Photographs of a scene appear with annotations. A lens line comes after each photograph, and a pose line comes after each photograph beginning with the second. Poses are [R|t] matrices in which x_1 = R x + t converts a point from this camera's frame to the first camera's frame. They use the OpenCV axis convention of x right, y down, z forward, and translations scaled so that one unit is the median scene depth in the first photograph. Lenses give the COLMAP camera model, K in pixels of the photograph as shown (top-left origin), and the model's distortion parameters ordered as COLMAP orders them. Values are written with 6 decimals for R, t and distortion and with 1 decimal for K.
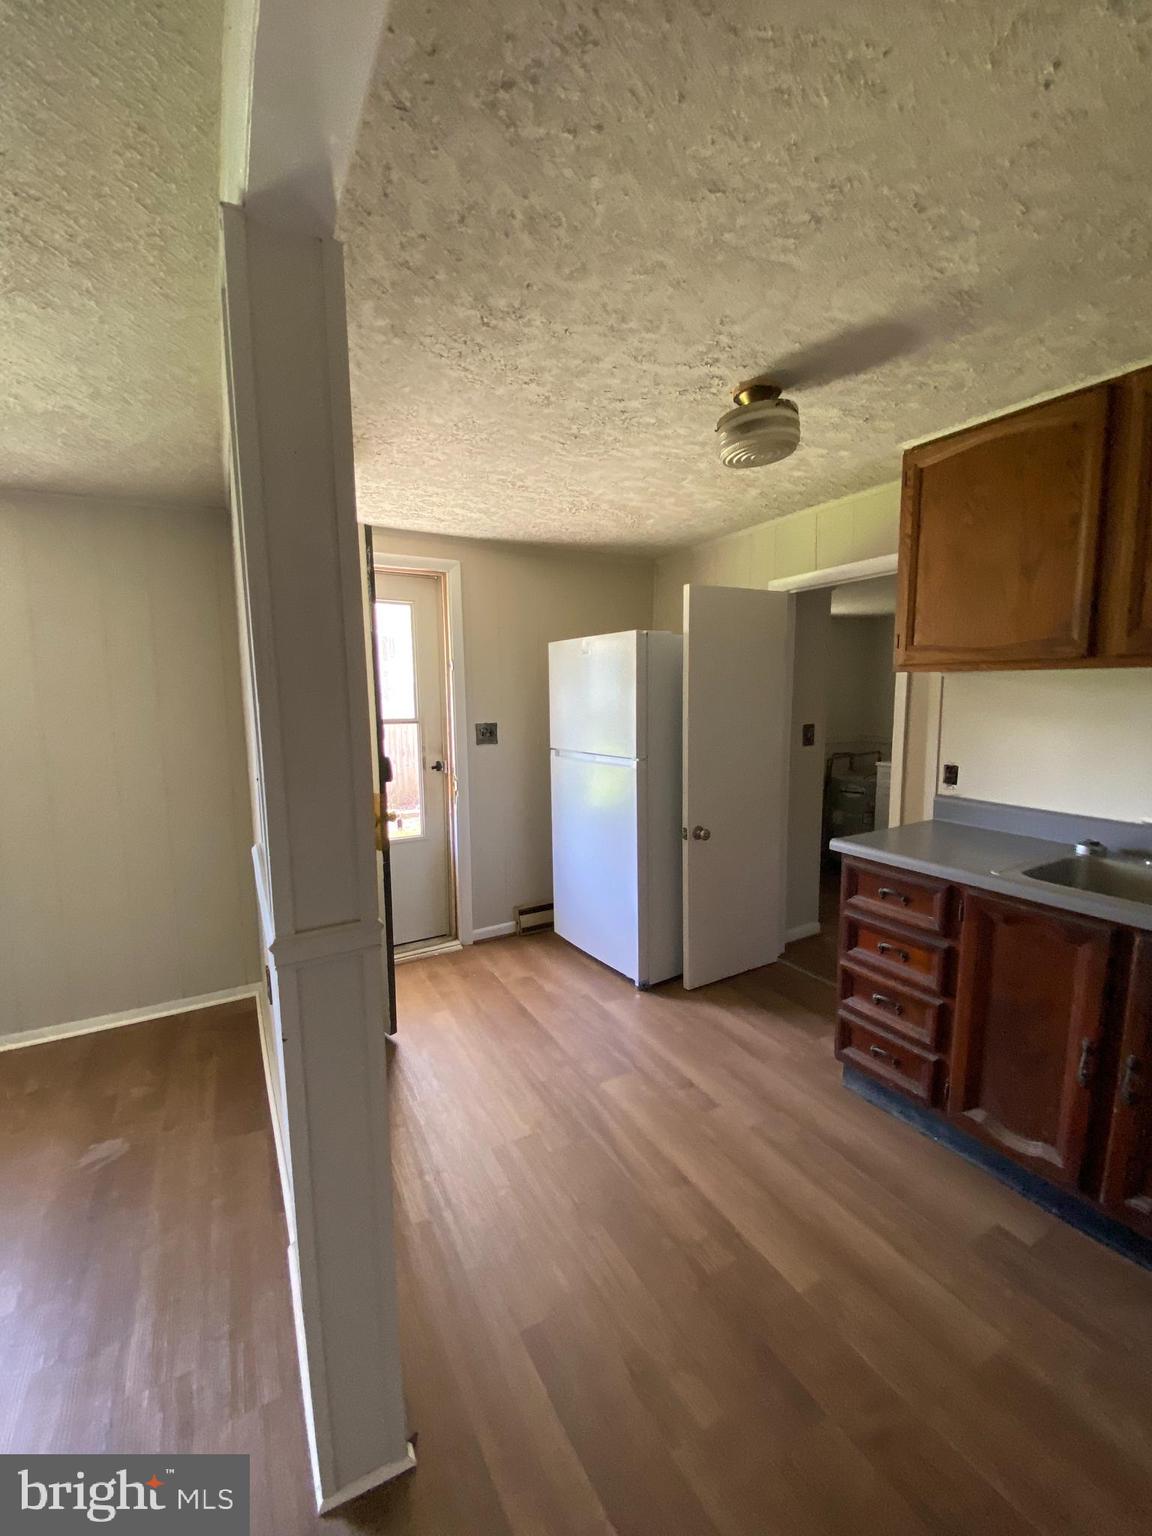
lens RADIAL K [[627.1, 0, 577.9], [0, 627.1, 769.4], [0, 0, 1]] dist [-0.012707, -0.001383]
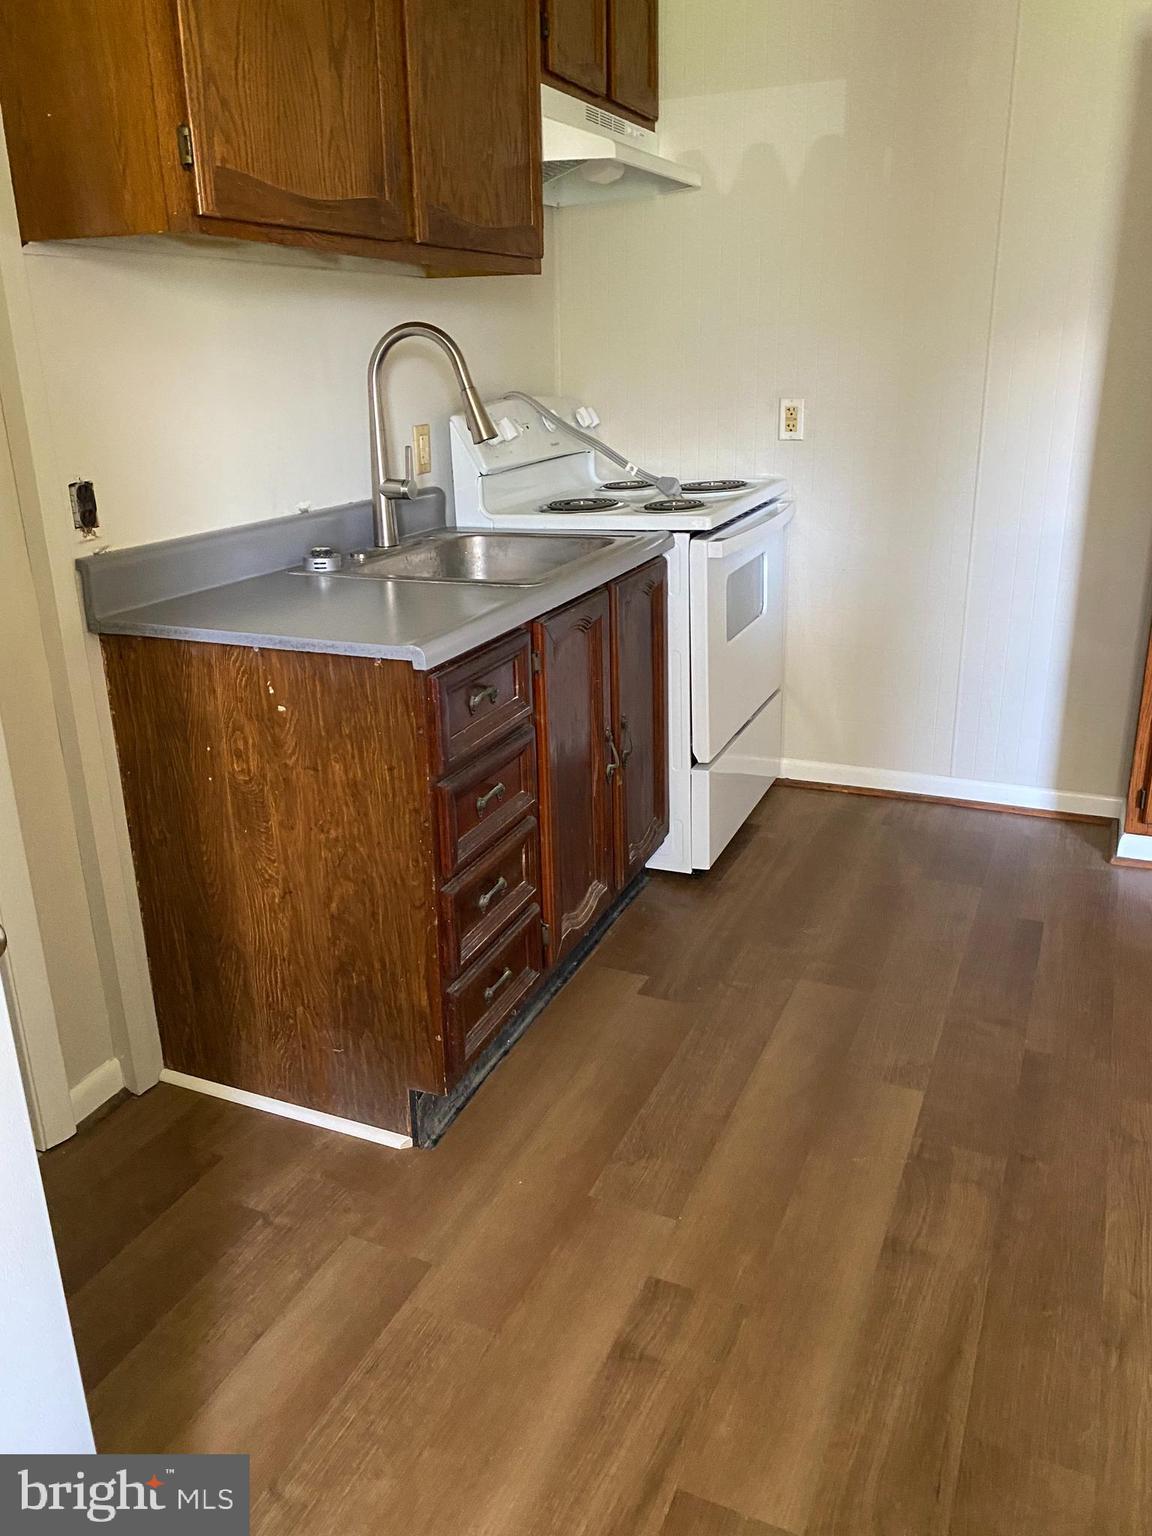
lens RADIAL K [[1155.2, 0, 584.7], [0, 1155.2, 712.2], [0, 0, 1]] dist [0.033639, -0.044971]
pose [[-0.598340, -0.223386, 0.769473, -0.247851], [0.126061, 0.922143, 0.365733, -0.109340], [-0.791264, 0.315833, -0.523595, 1.199878]]
